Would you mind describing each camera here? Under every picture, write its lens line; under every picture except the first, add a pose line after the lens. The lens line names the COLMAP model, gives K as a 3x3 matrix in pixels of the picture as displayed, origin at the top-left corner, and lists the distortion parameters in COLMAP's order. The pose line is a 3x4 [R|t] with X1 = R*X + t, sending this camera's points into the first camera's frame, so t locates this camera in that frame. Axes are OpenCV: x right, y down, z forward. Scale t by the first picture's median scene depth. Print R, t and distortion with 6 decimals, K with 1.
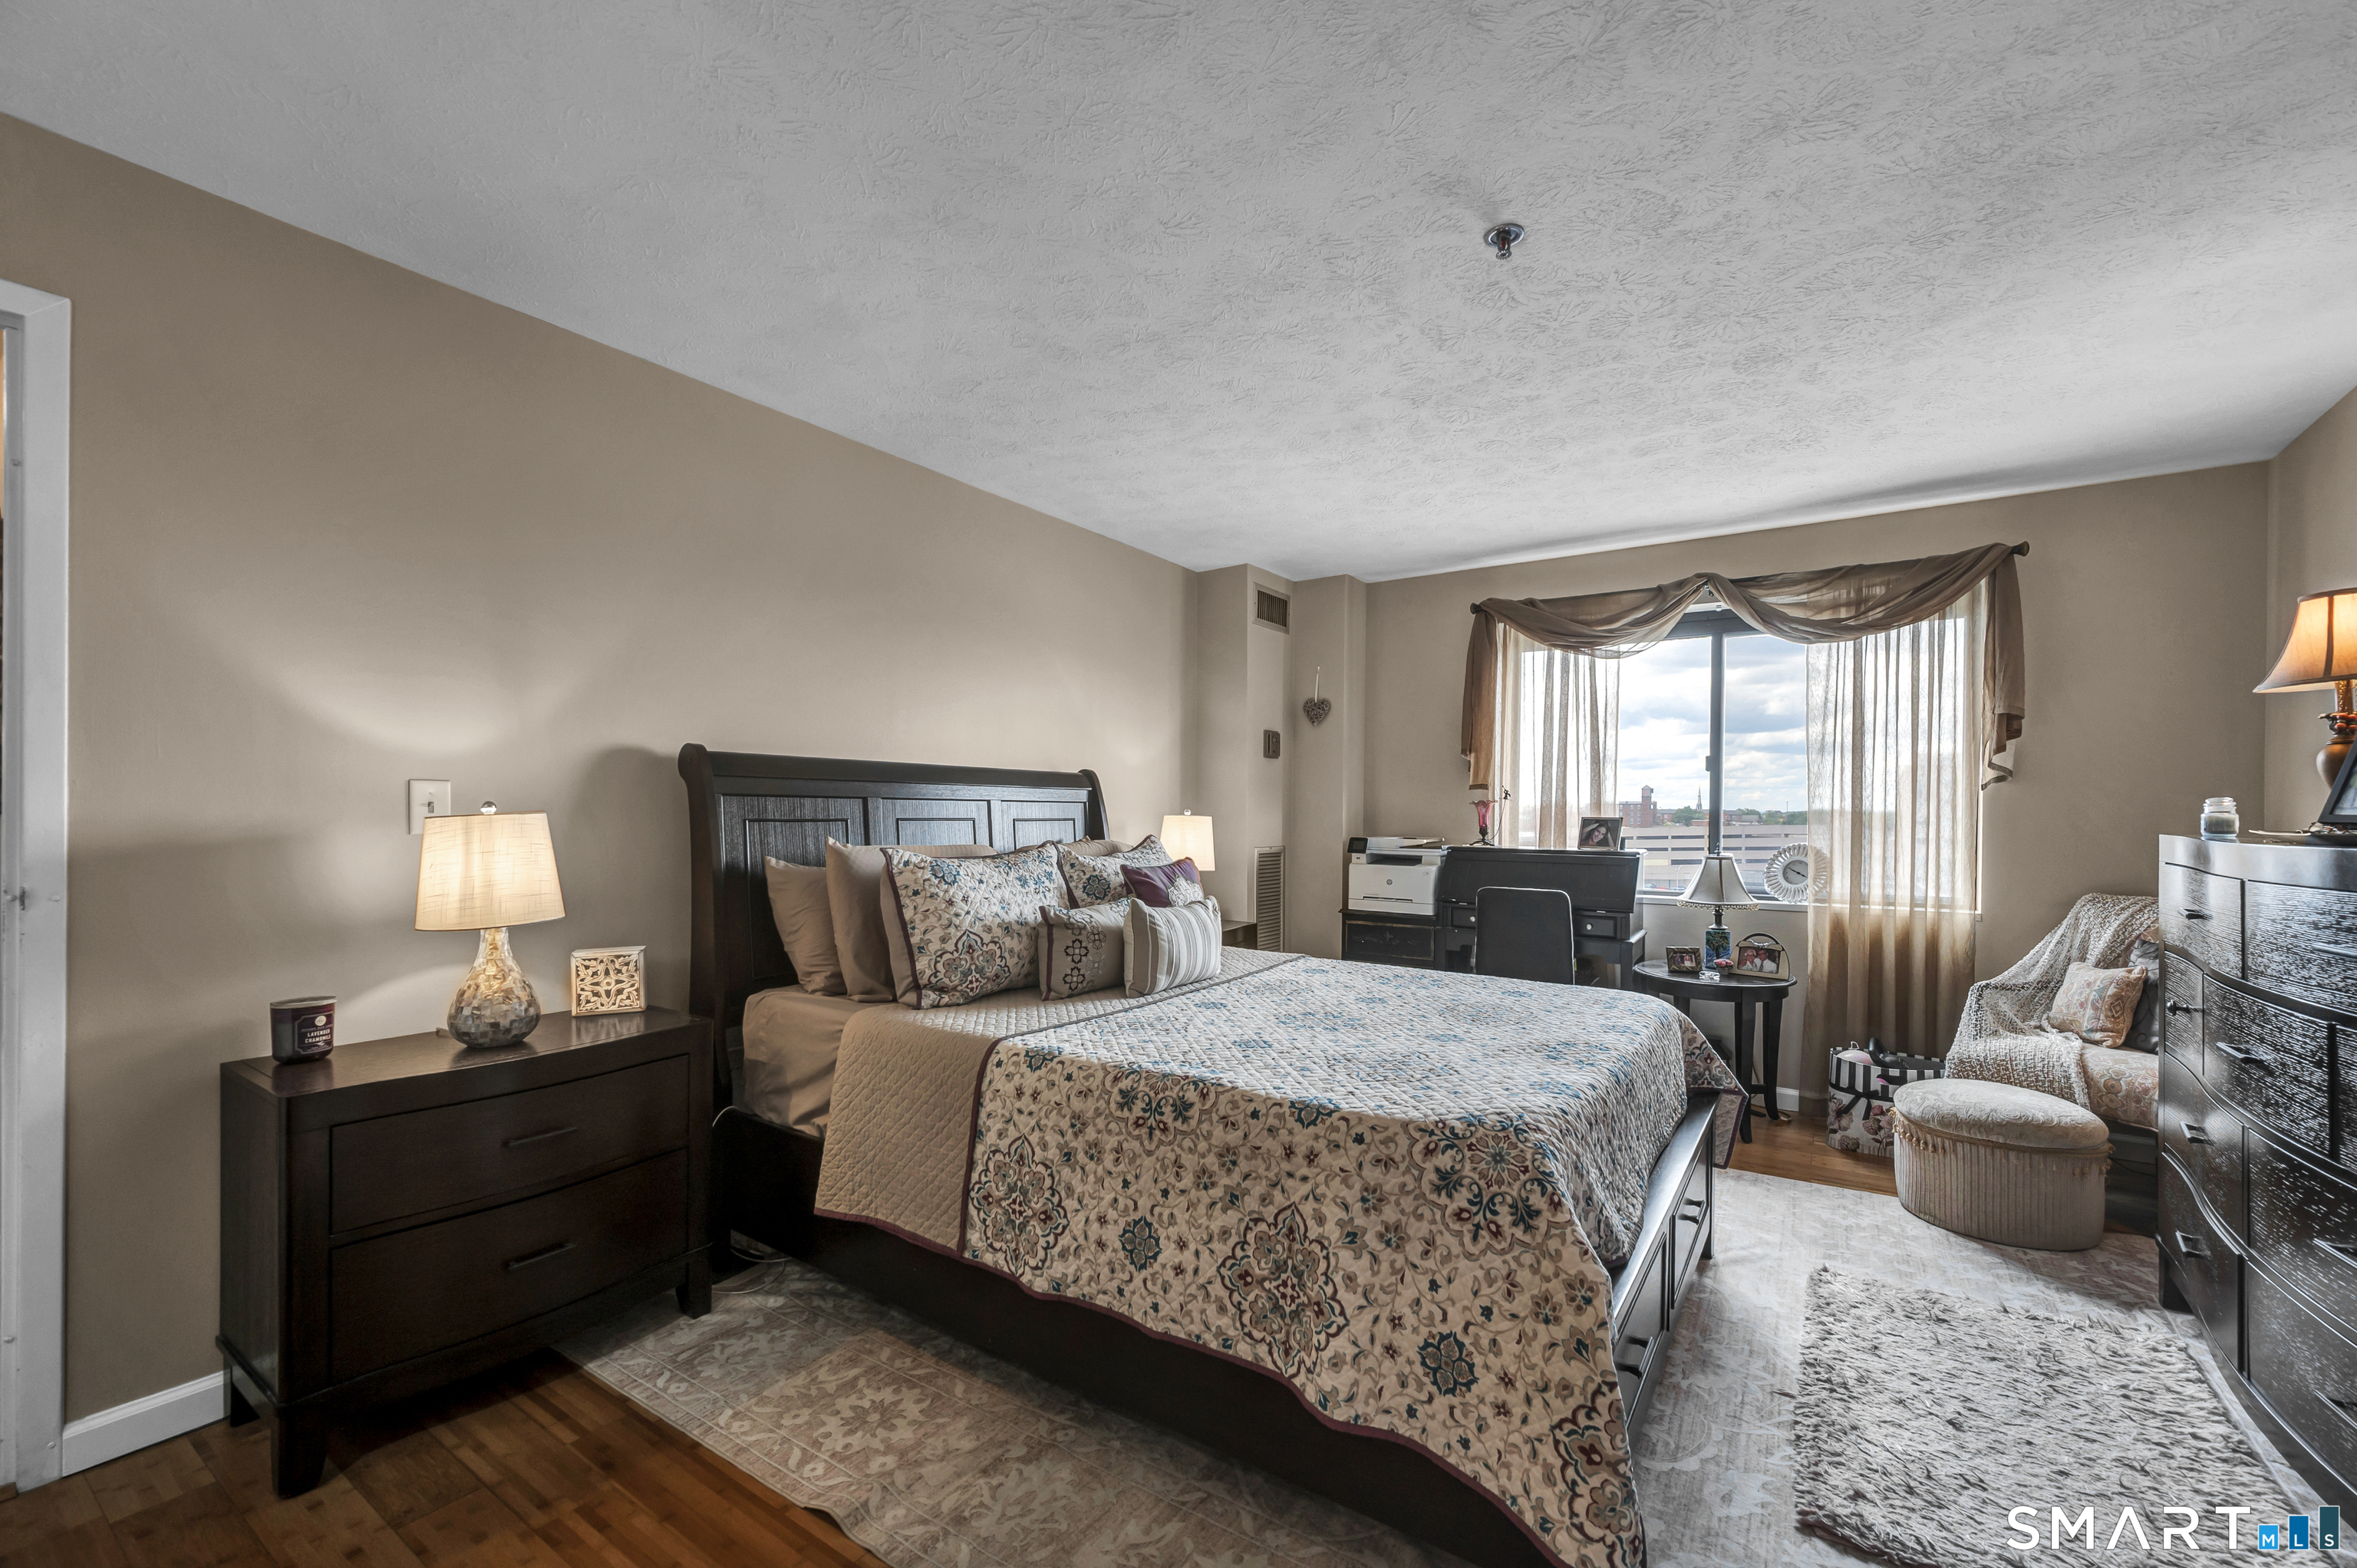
lens RADIAL K [[960.9, 0, 1175.9], [0, 960.9, 810.8], [0, 0, 1]] dist [0.000526, -0.000308]
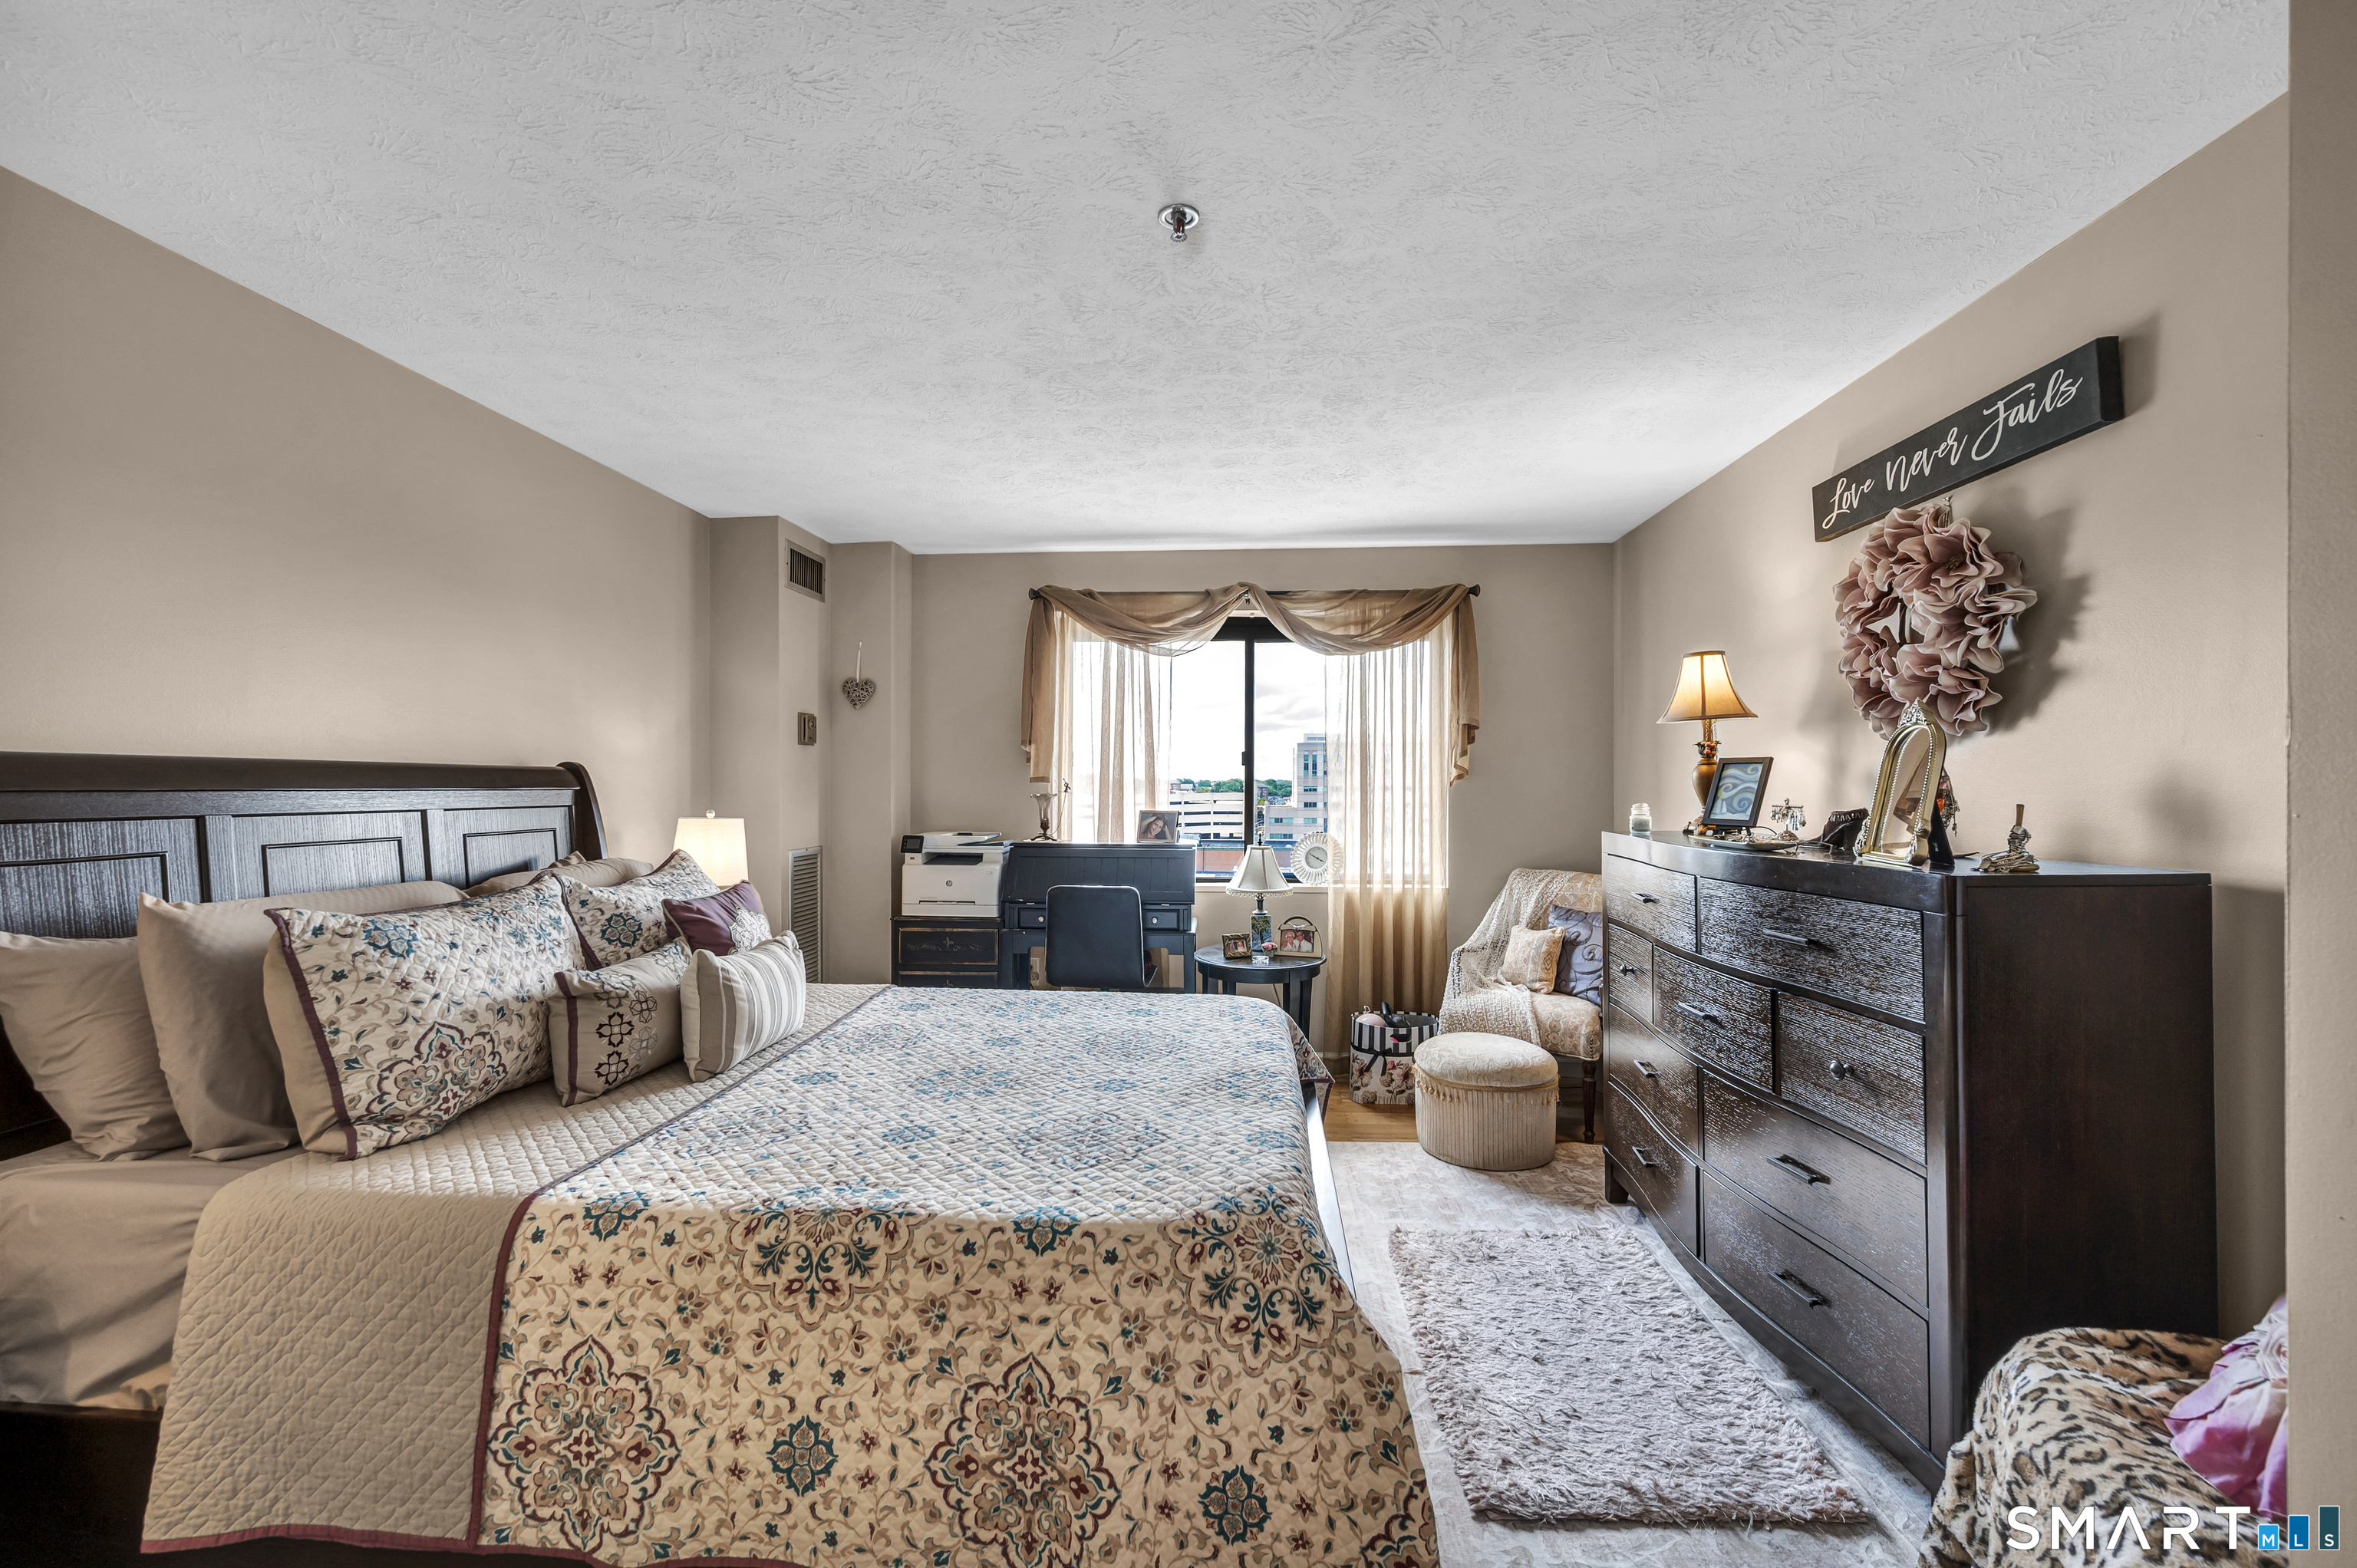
lens RADIAL K [[986.7, 0, 1183.5], [0, 986.7, 783.3], [0, 0, 1]] dist [-0.000971, -0.000390]
pose [[0.865680, -0.004531, 0.500577, -0.115707], [0.005163, 0.999987, 0.000123, -0.043280], [-0.500571, 0.002478, 0.865692, 0.148883]]
